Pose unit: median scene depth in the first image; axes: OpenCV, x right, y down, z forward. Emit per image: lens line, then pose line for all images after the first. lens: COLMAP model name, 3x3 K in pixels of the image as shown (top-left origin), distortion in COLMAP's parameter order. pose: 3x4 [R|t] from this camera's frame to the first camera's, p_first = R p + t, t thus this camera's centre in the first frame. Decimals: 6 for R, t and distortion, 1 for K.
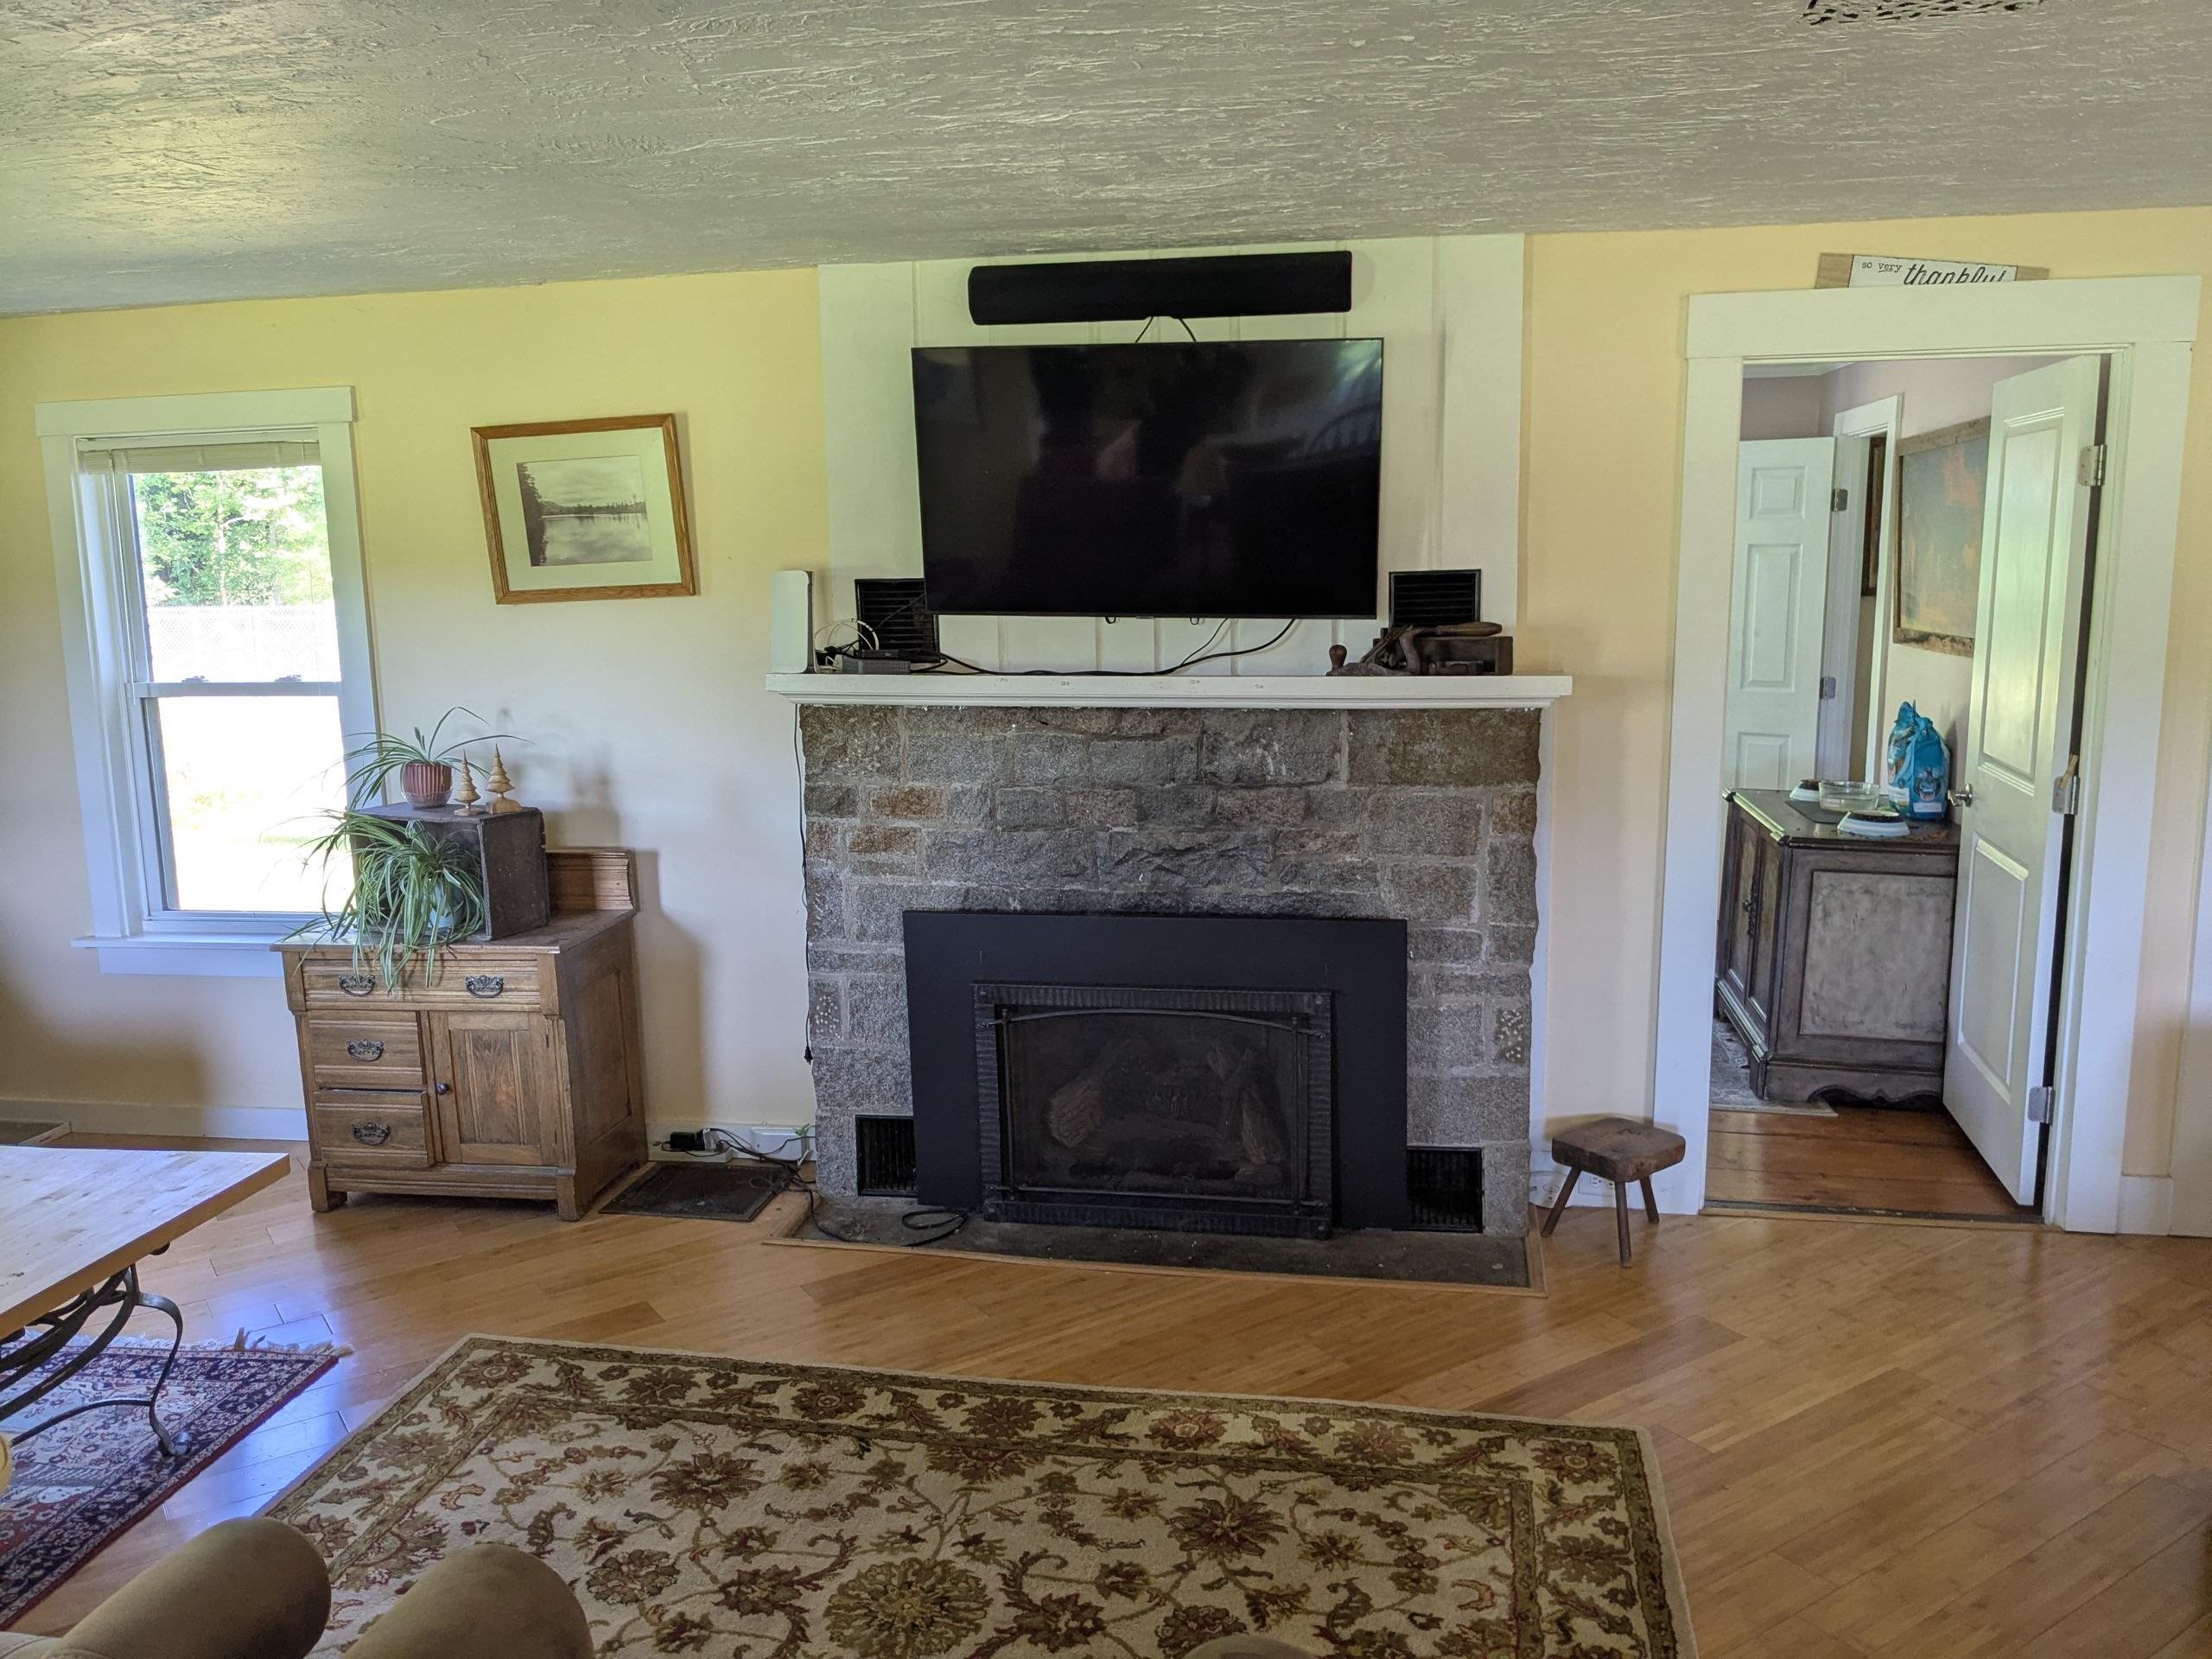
lens RADIAL K [[1756.5, 0, 1106.8], [0, 1756.5, 822.8], [0, 0, 1]] dist [0.051628, -0.082353]
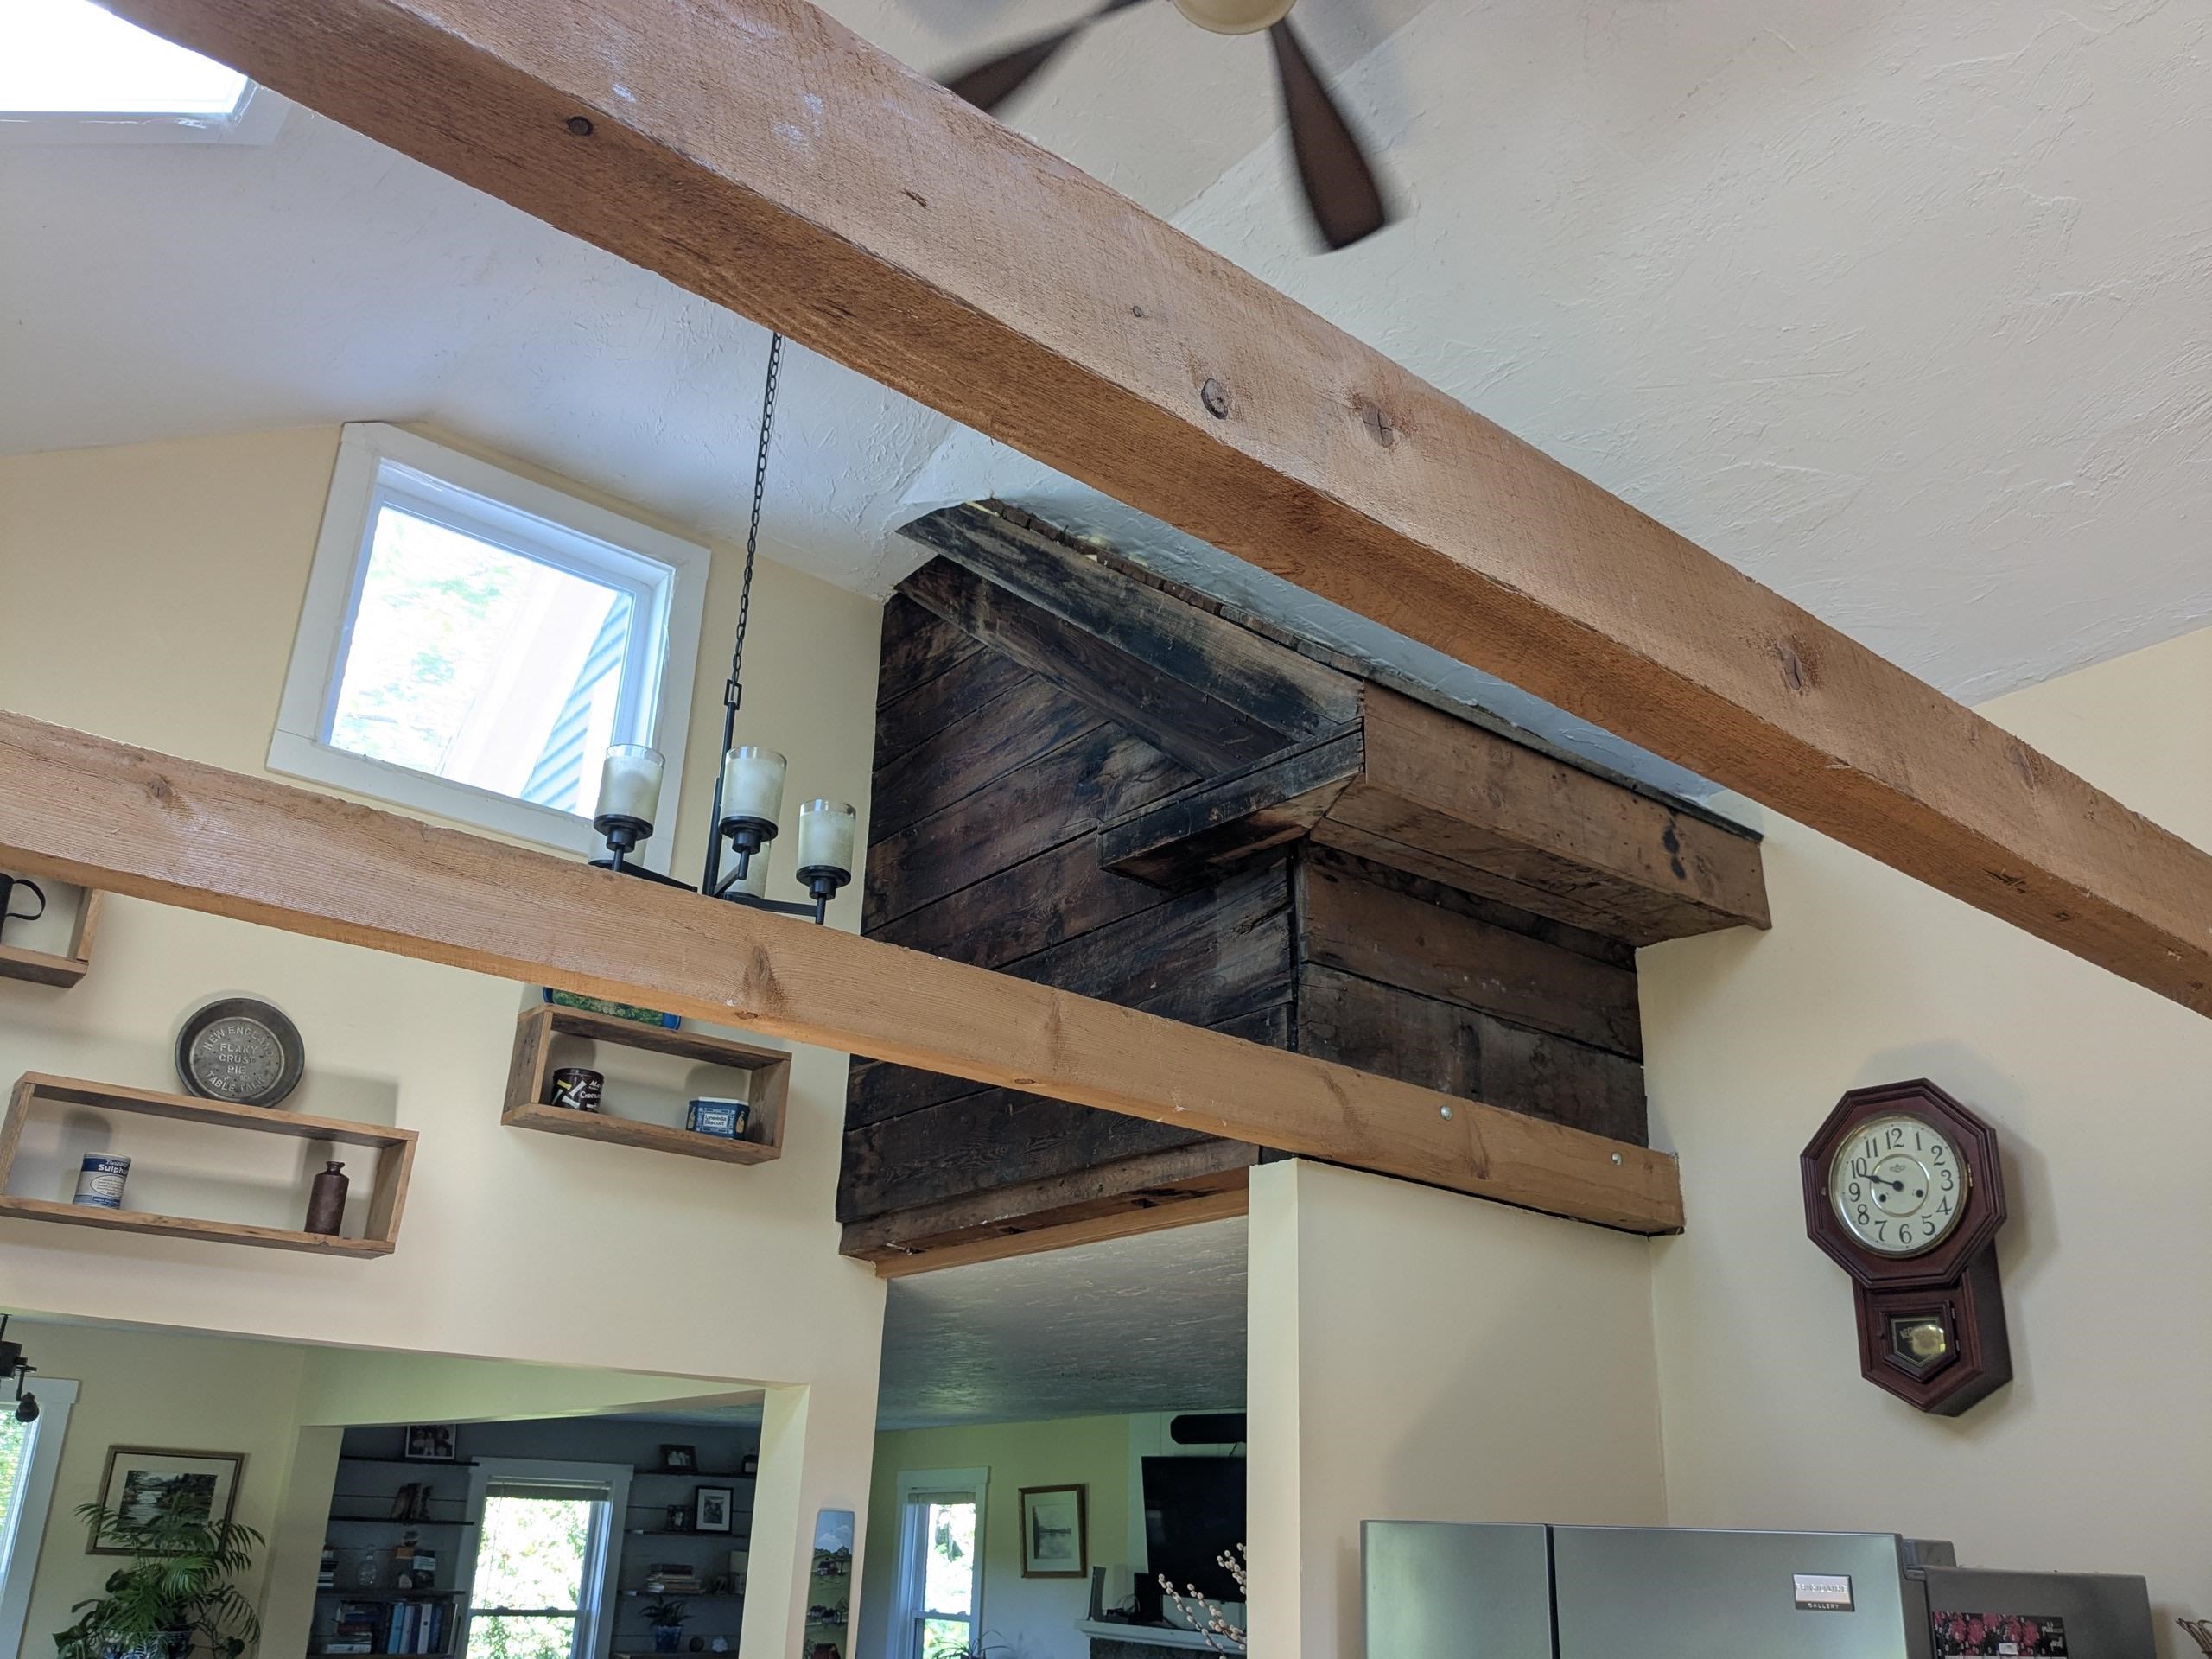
lens RADIAL K [[1756.5, 0, 1107.2], [0, 1756.5, 835.2], [0, 0, 1]] dist [0.051628, -0.082353]
pose [[0.757095, -0.201881, -0.621330, 1.326502], [-0.149396, 0.872356, -0.465484, 0.073668], [0.635994, 0.445240, 0.630296, -0.697122]]
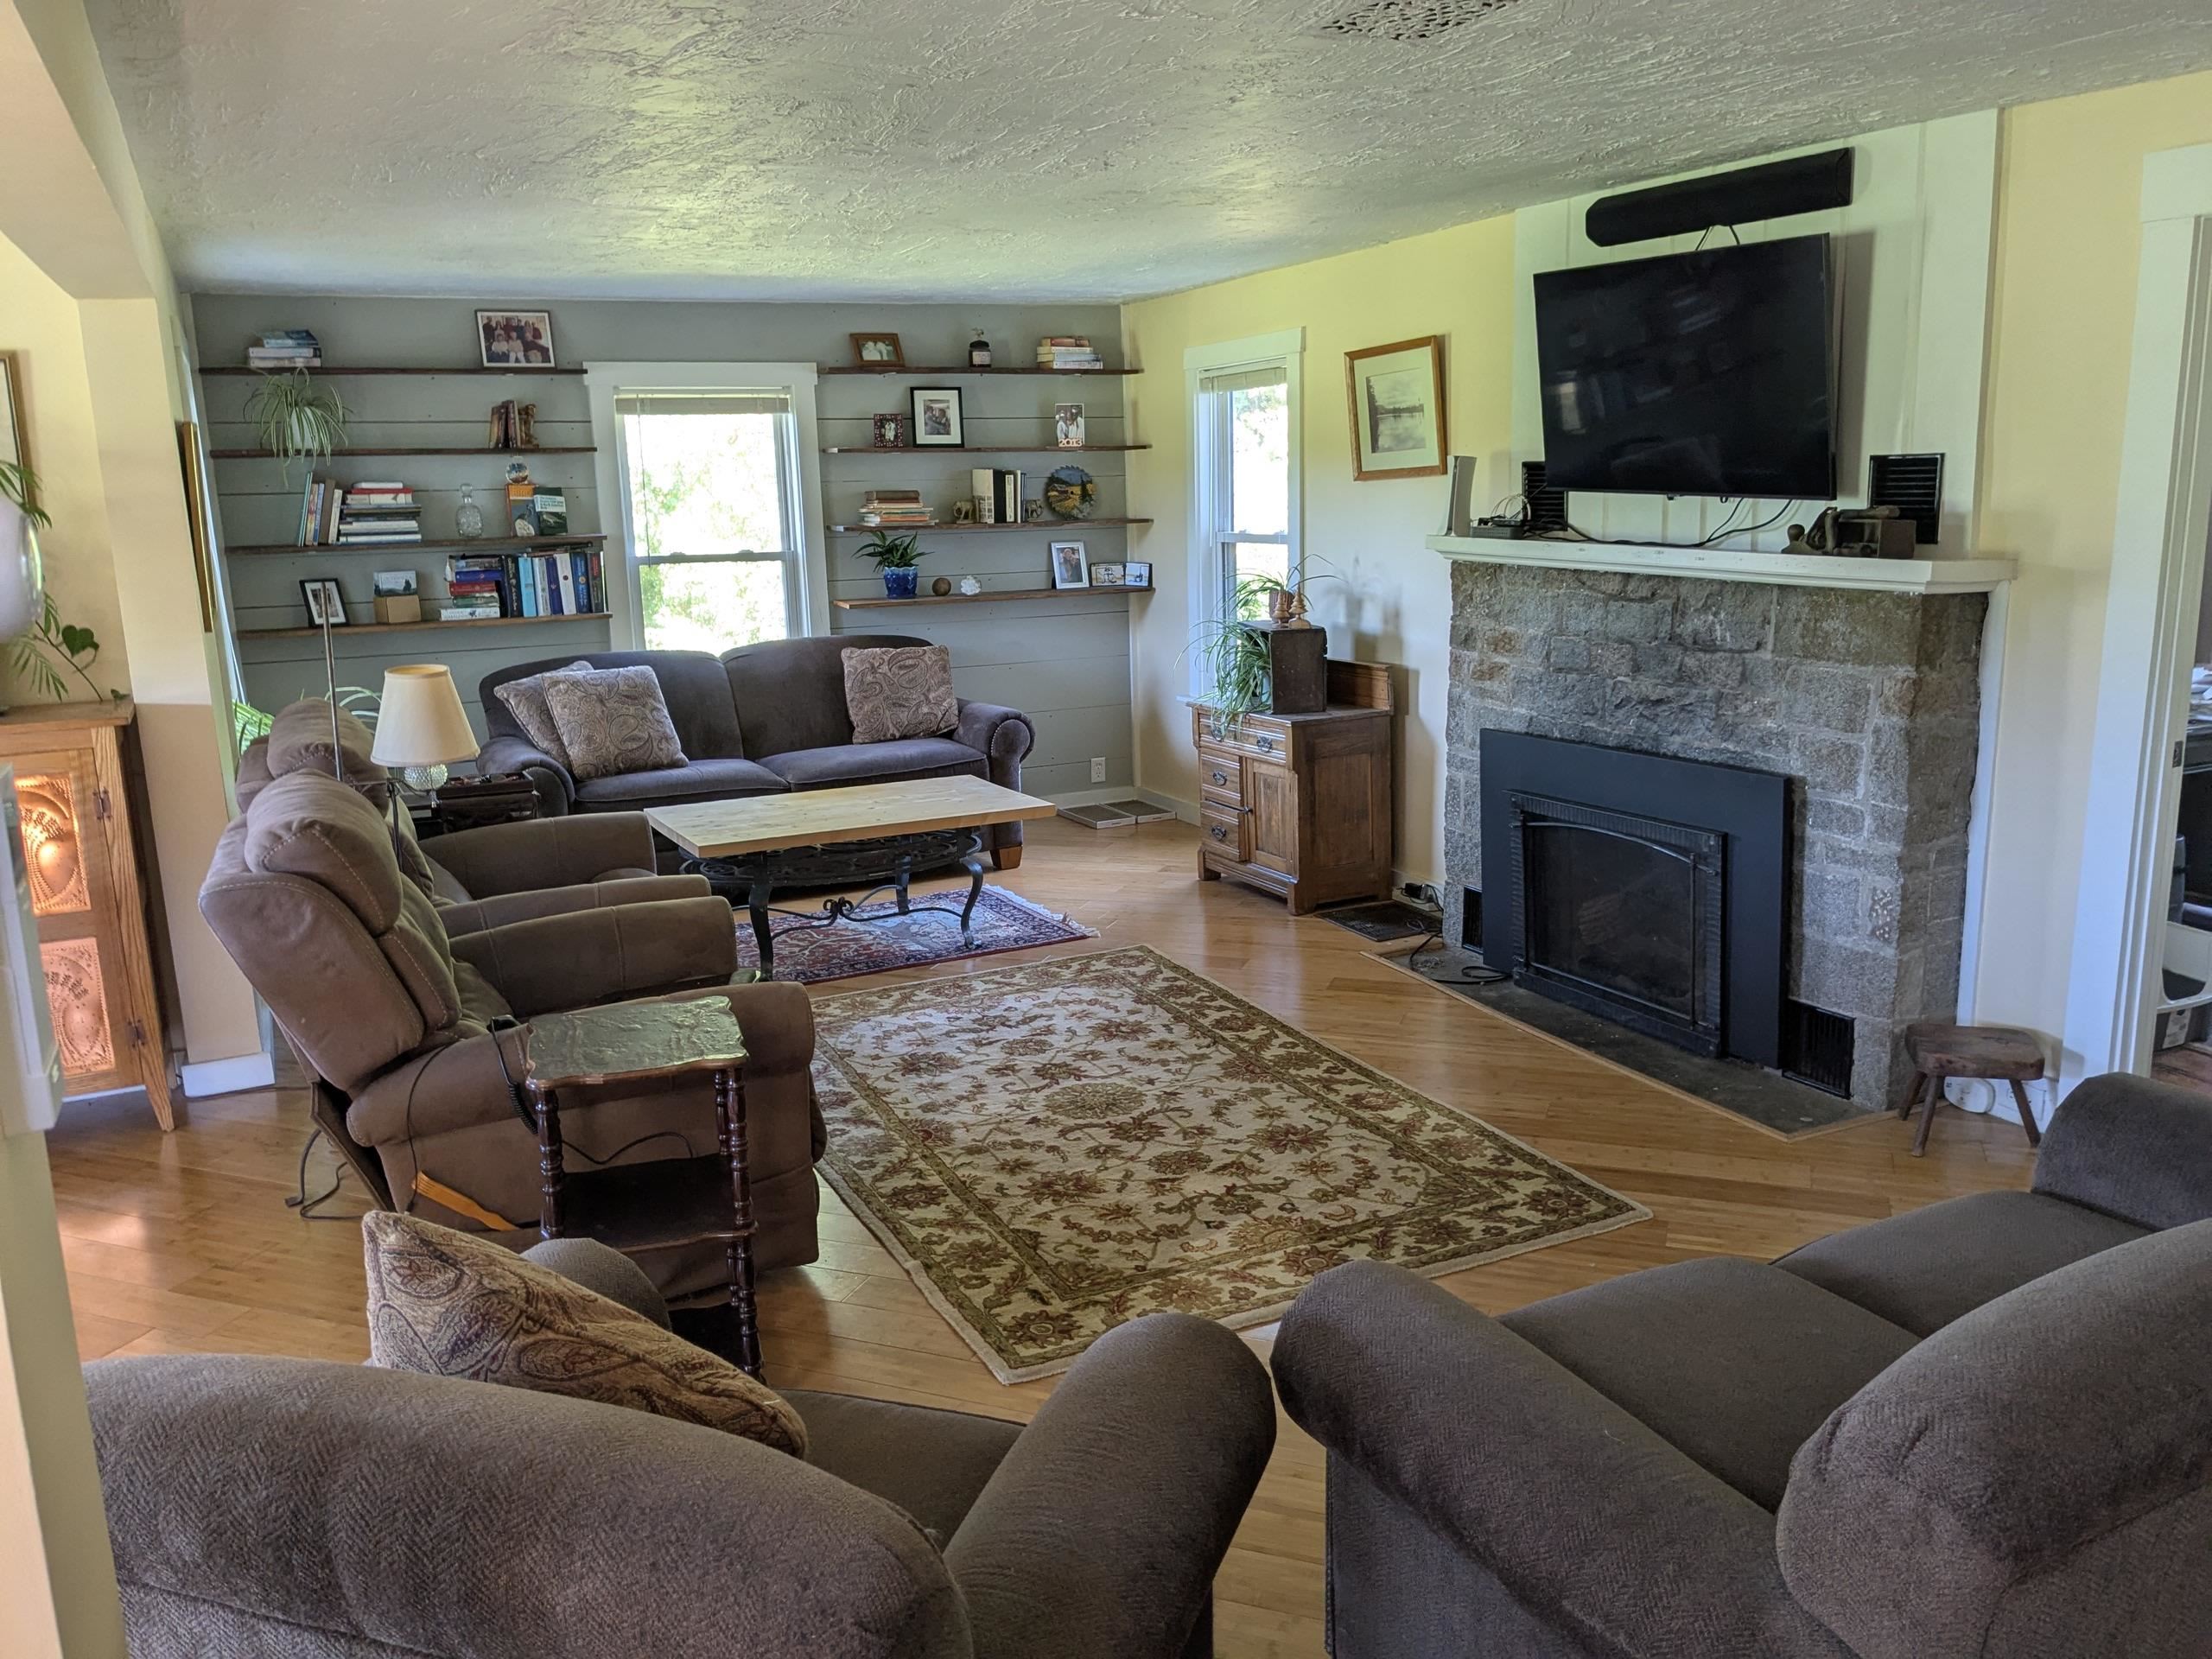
lens RADIAL K [[1756.5, 0, 1113.6], [0, 1756.5, 836.1], [0, 0, 1]] dist [0.051628, -0.082353]
pose [[0.589651, 0.171032, -0.789342, 0.762093], [-0.116144, 0.985119, 0.126691, -0.002473], [0.799264, 0.016974, 0.600741, 0.024167]]
